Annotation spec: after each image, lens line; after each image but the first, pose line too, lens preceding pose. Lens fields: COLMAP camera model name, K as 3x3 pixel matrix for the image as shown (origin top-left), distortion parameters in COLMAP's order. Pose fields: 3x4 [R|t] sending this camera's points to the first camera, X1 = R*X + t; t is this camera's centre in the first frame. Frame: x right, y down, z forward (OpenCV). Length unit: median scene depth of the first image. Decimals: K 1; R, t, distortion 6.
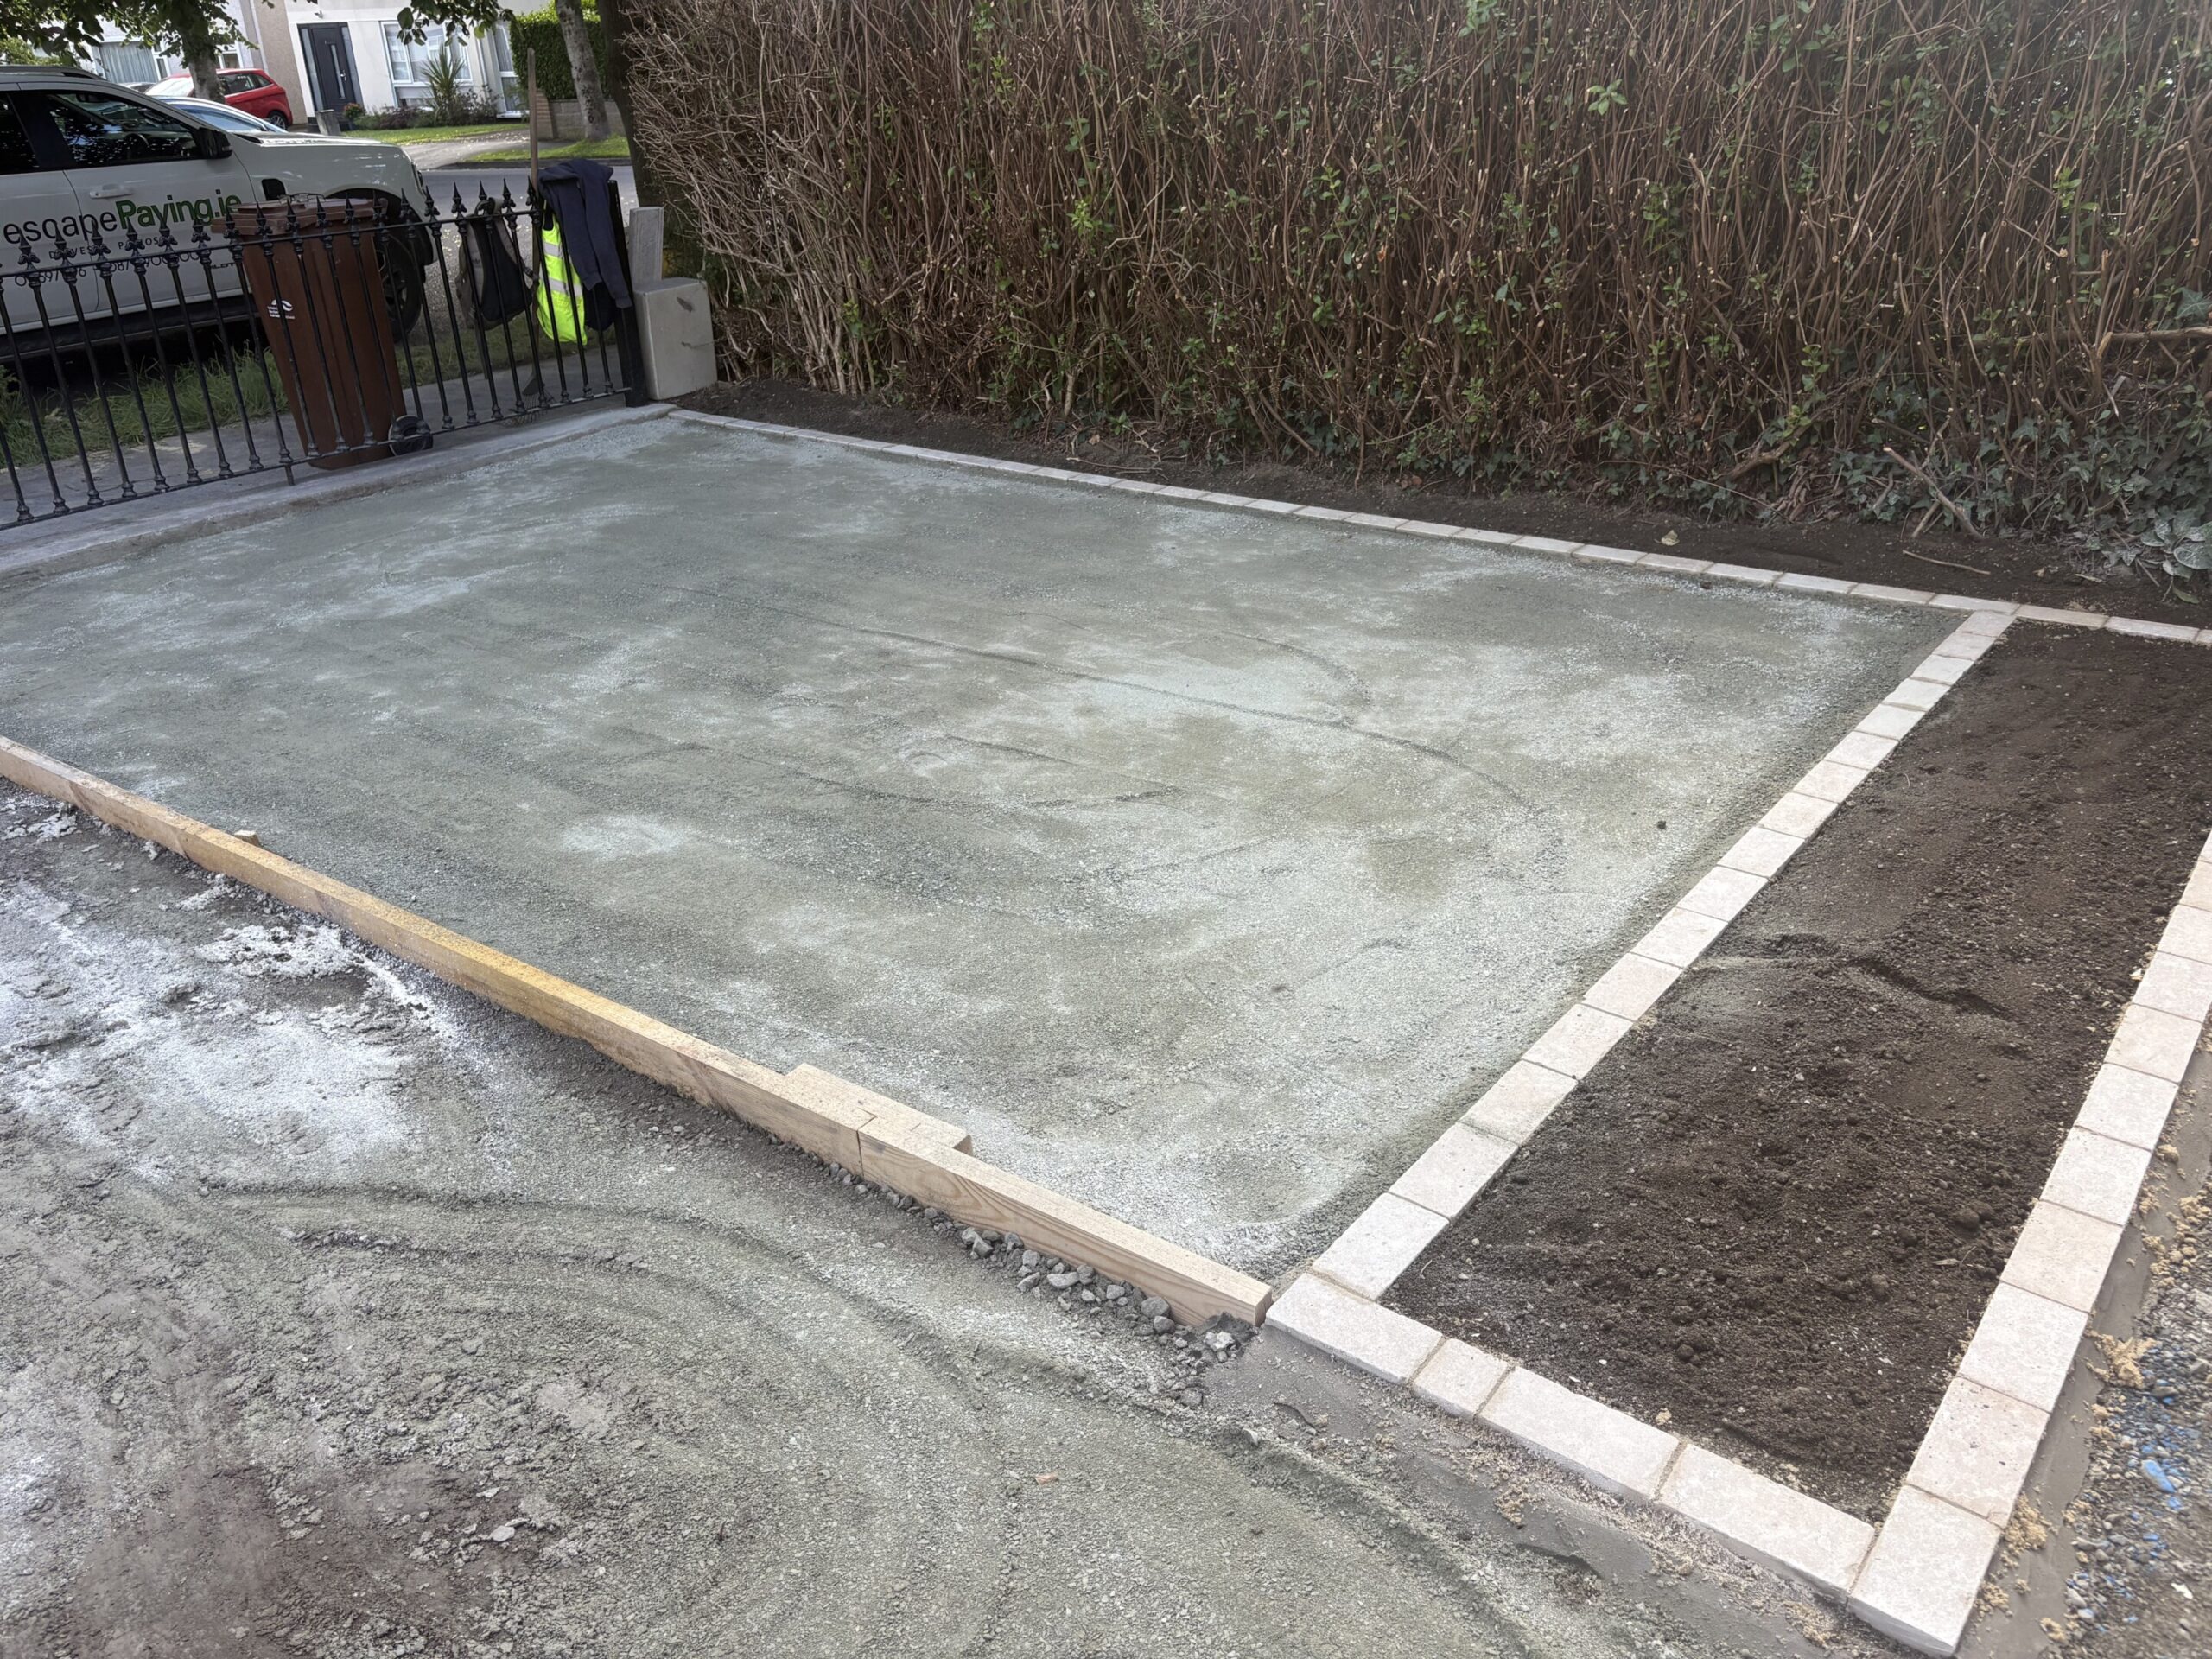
lens RADIAL K [[1673.7, 0, 1110.6], [0, 1673.7, 823.6], [0, 0, 1]] dist [0.048246, -0.049075]
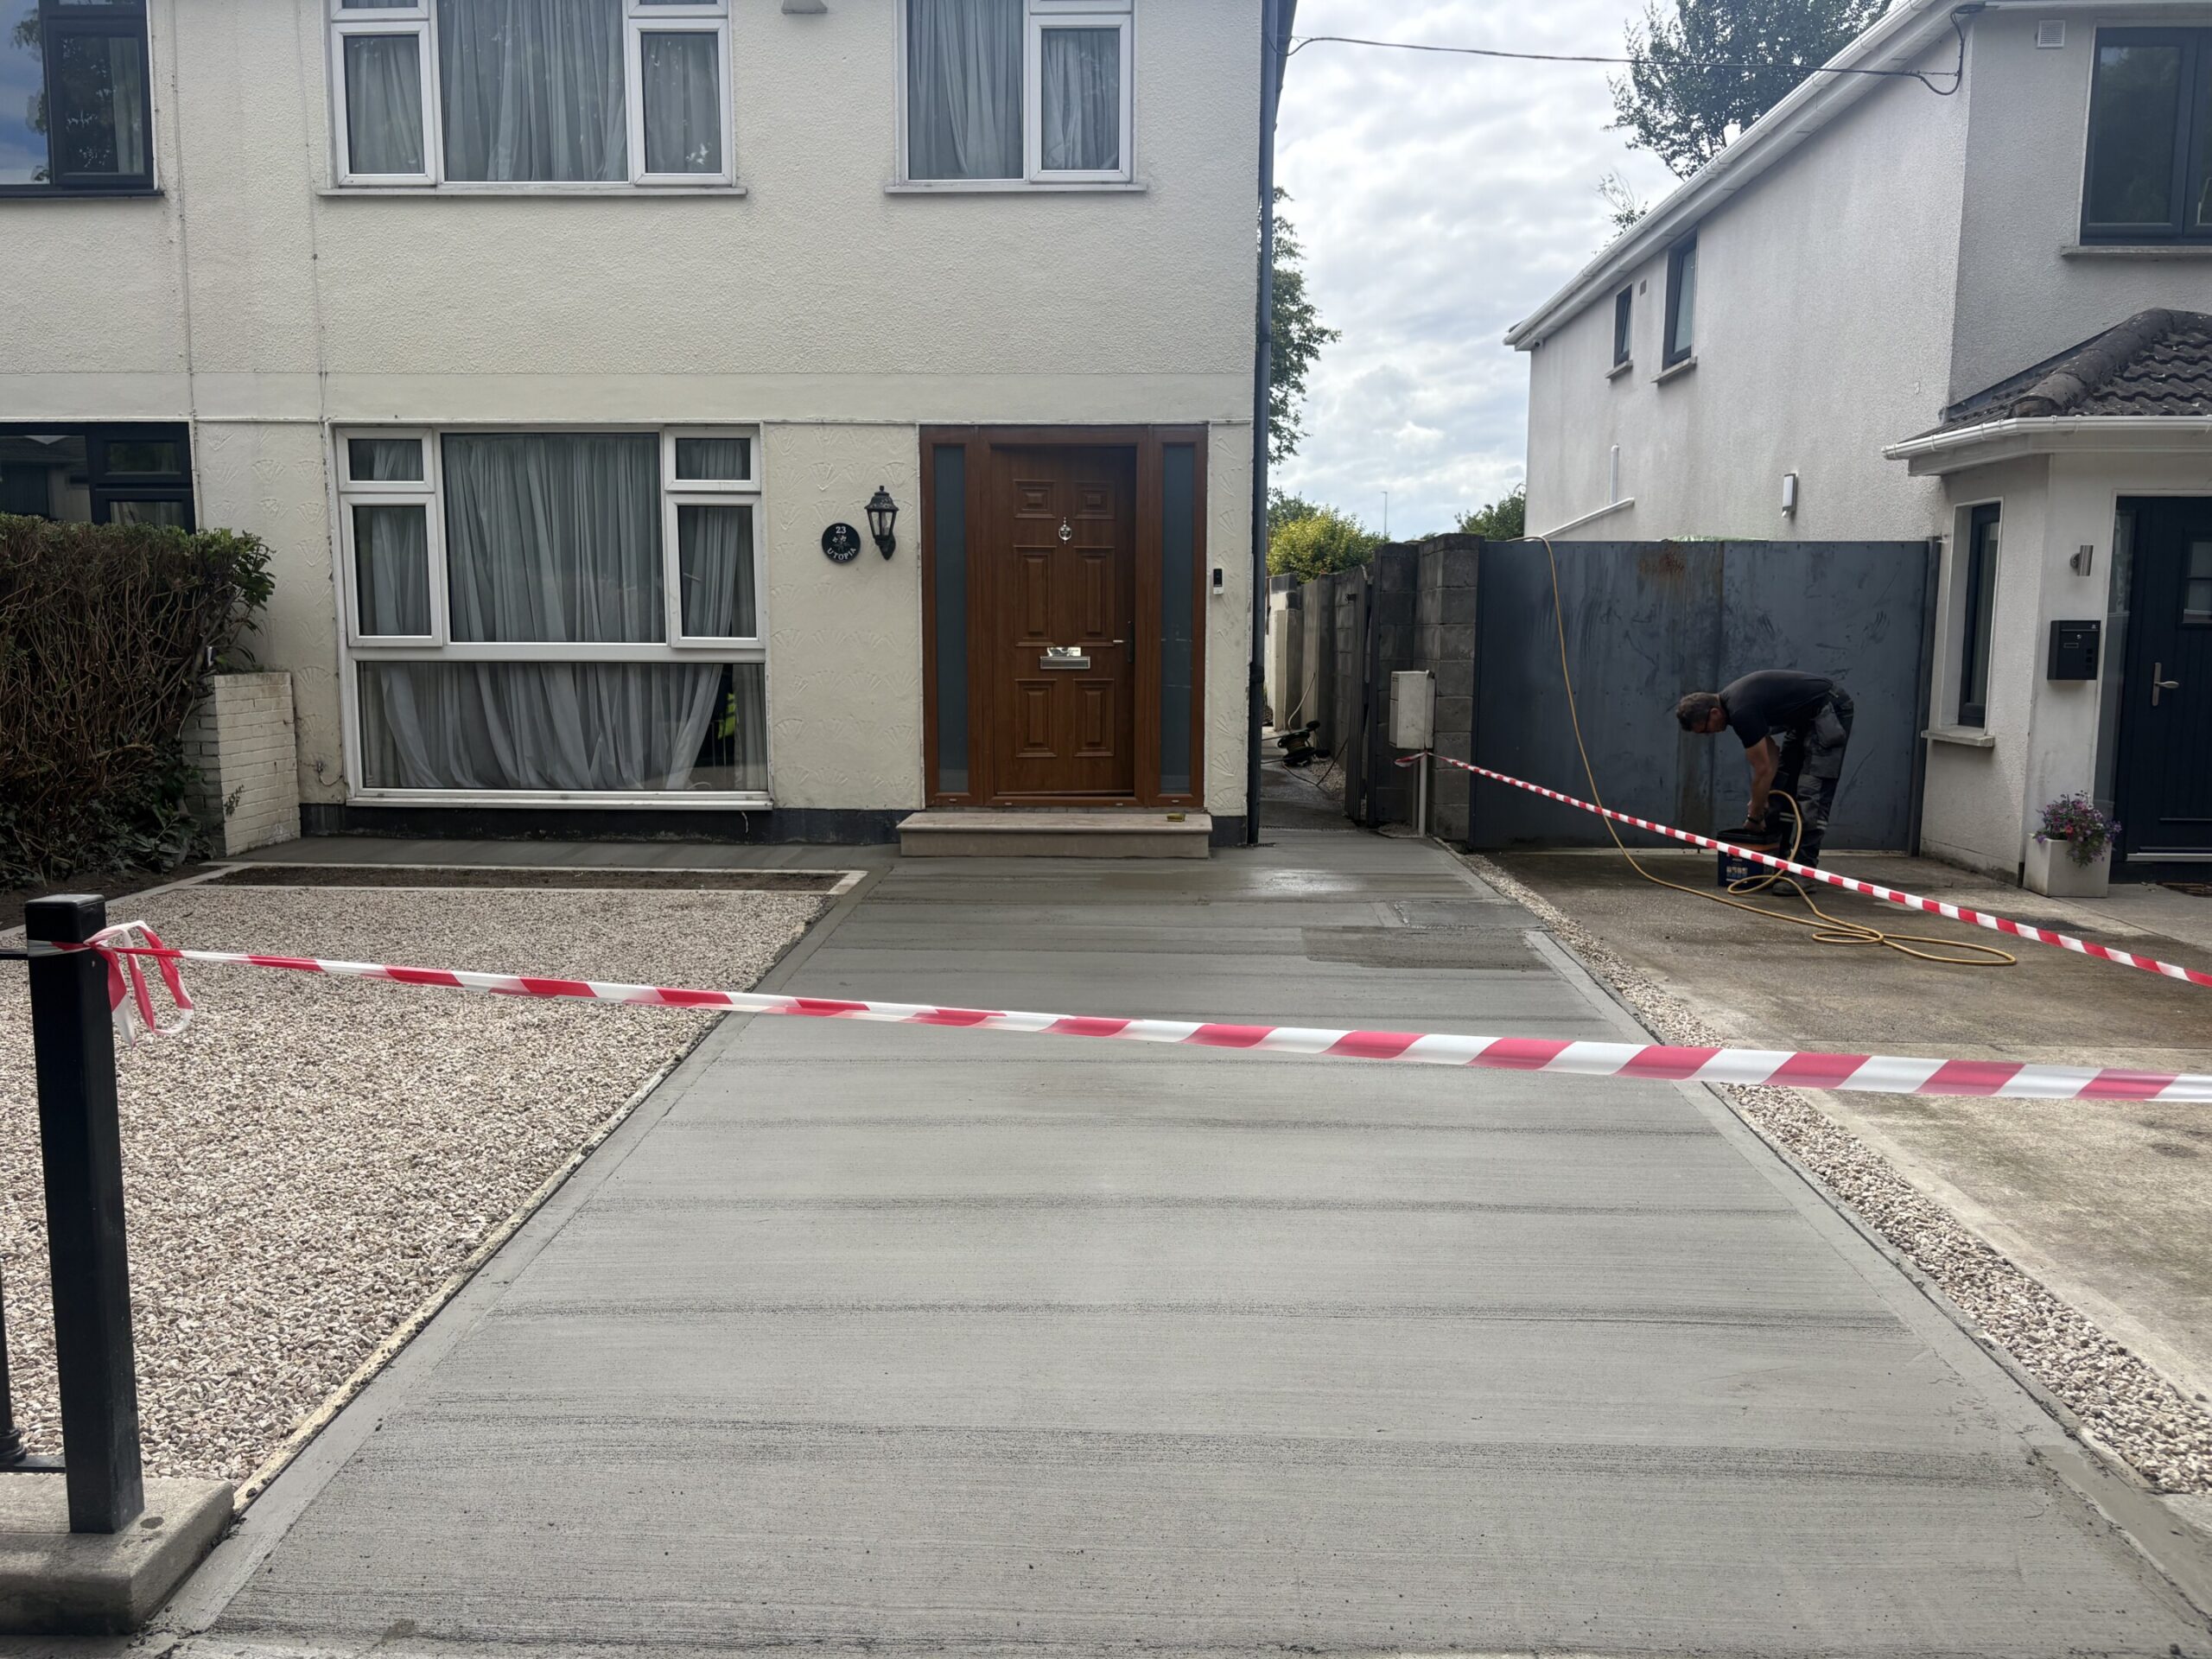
lens RADIAL K [[1673.7, 0, 1103.2], [0, 1673.7, 838.5], [0, 0, 1]] dist [0.048246, -0.049075]
pose [[-0.584296, -0.074278, 0.808134, -1.414004], [0.360160, 0.868631, 0.340241, -0.387809], [-0.727243, 0.489859, -0.480786, 0.983725]]
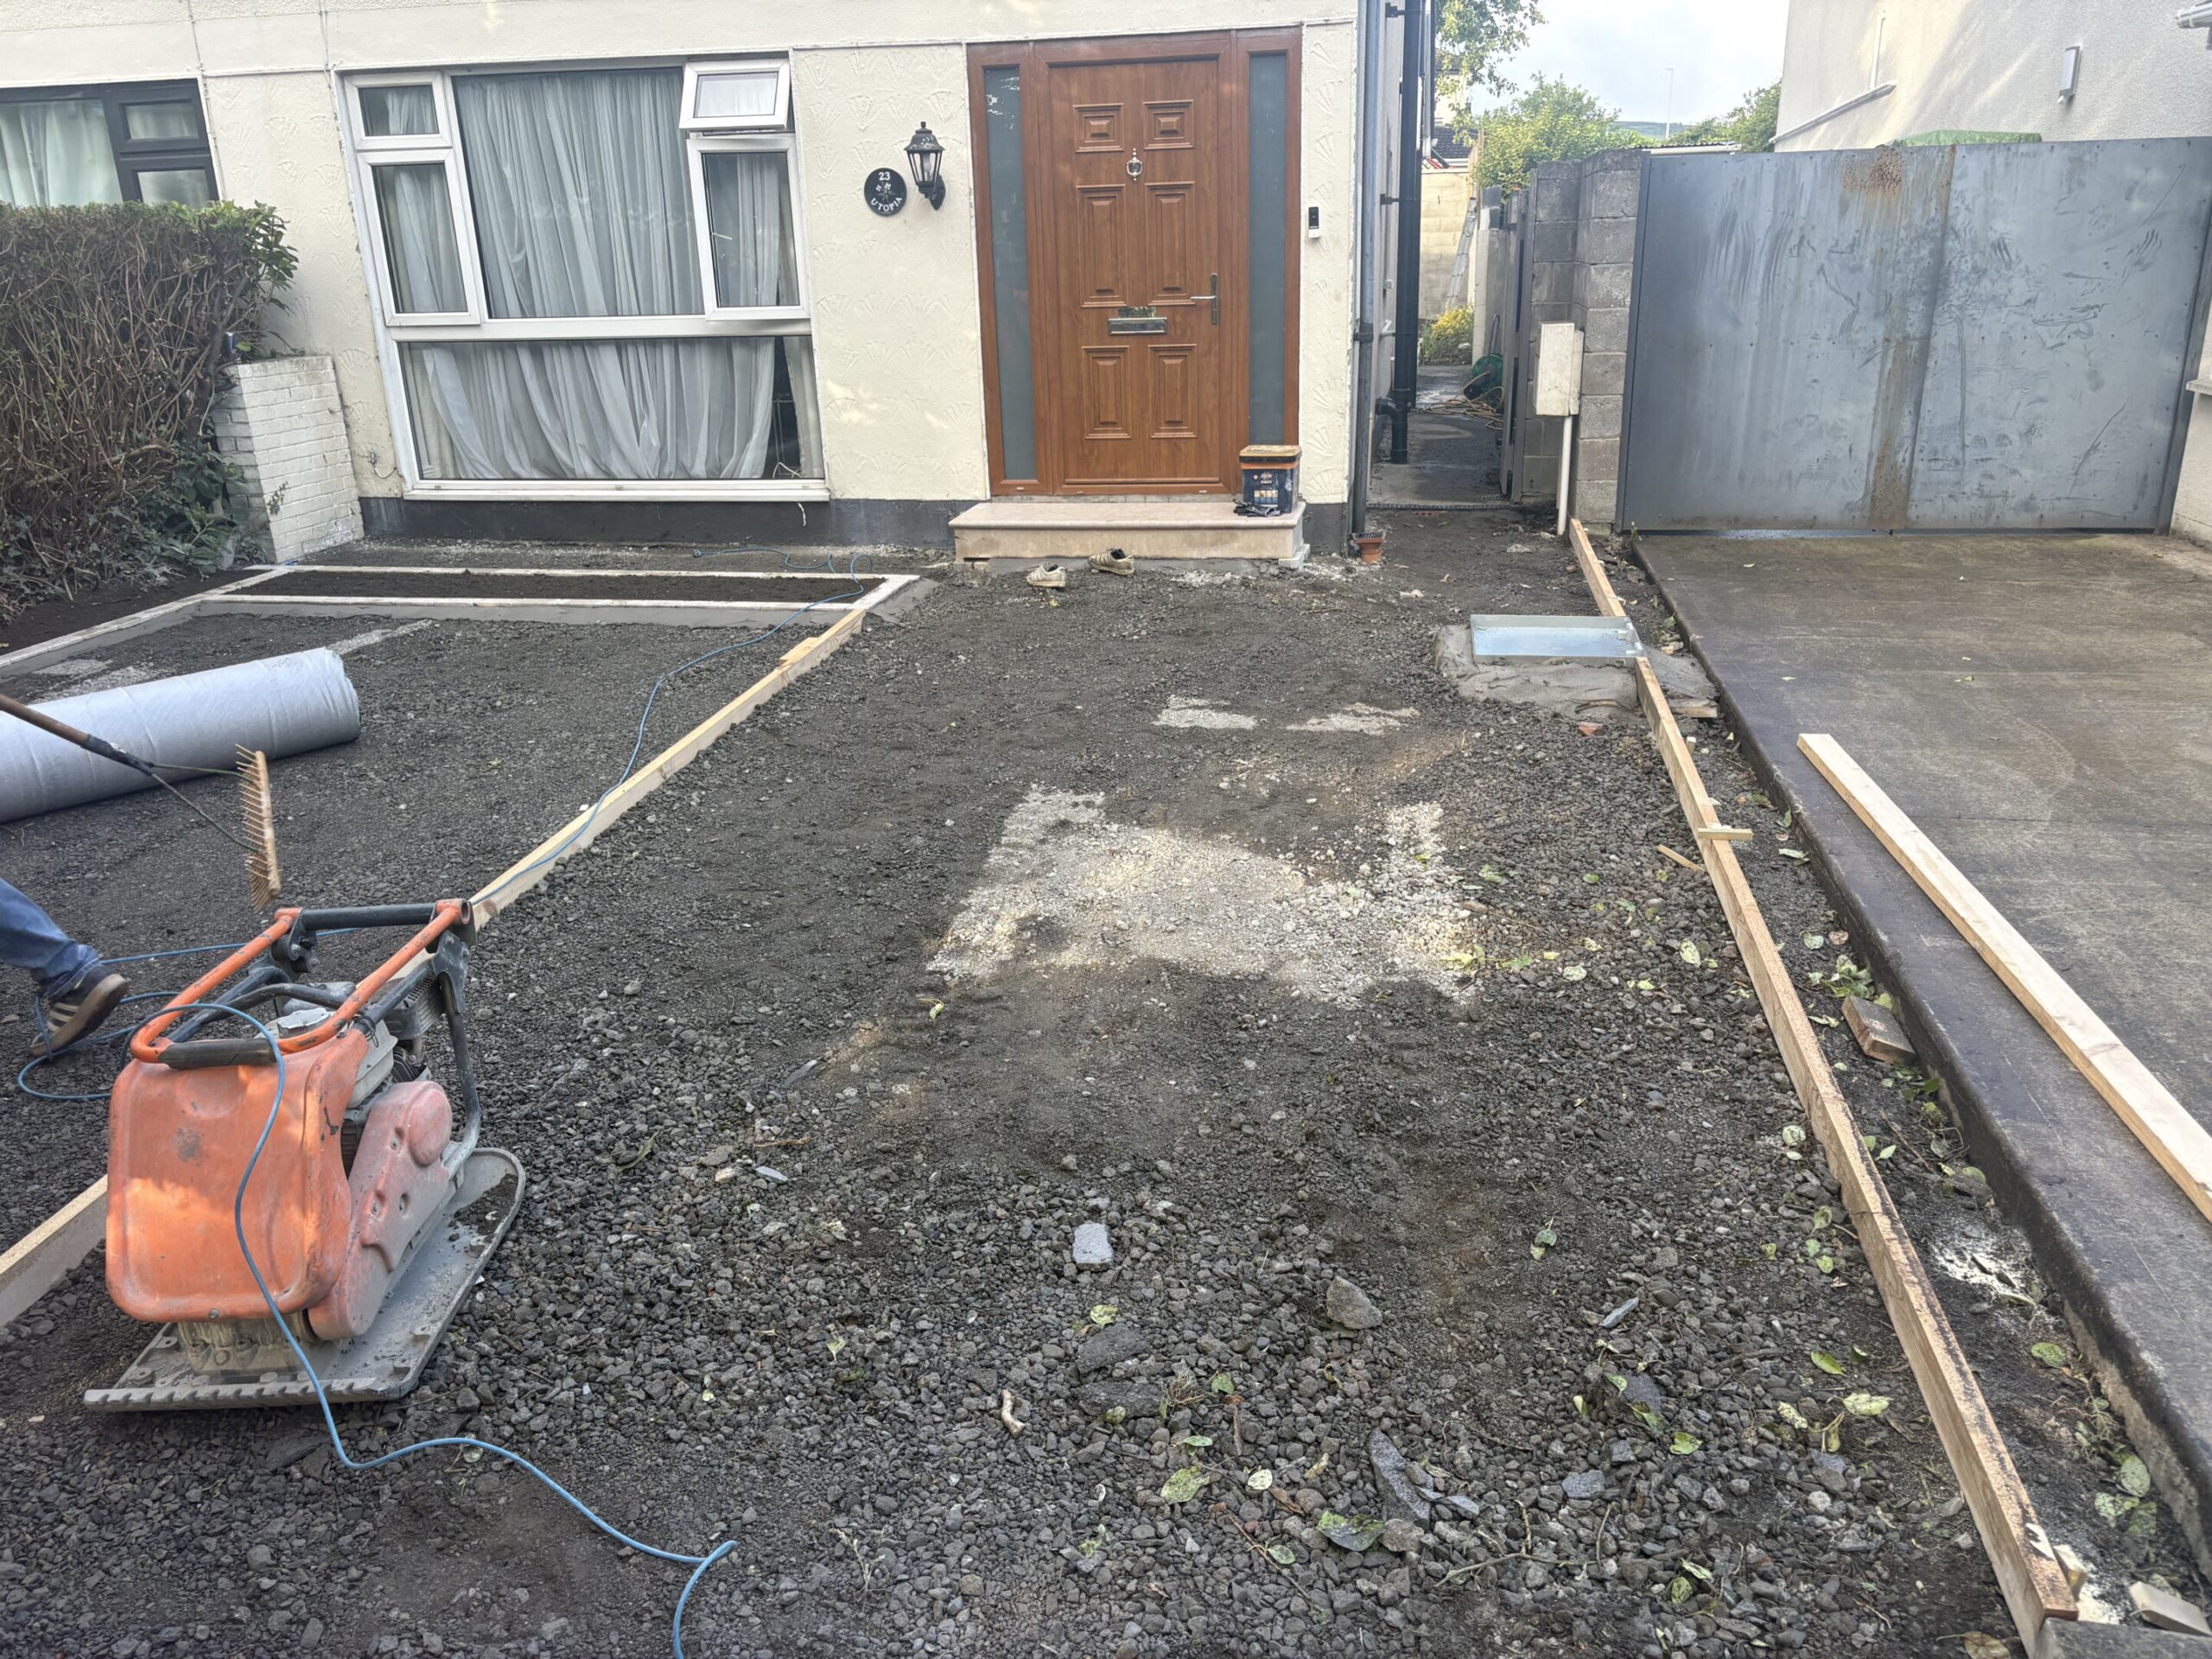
lens RADIAL K [[1673.7, 0, 1116.3], [0, 1673.7, 832.0], [0, 0, 1]] dist [0.048246, -0.049075]
pose [[-0.468403, -0.250828, 0.847162, -1.371378], [0.415130, 0.783938, 0.461637, -0.317130], [-0.779914, 0.567914, -0.263072, 0.744676]]
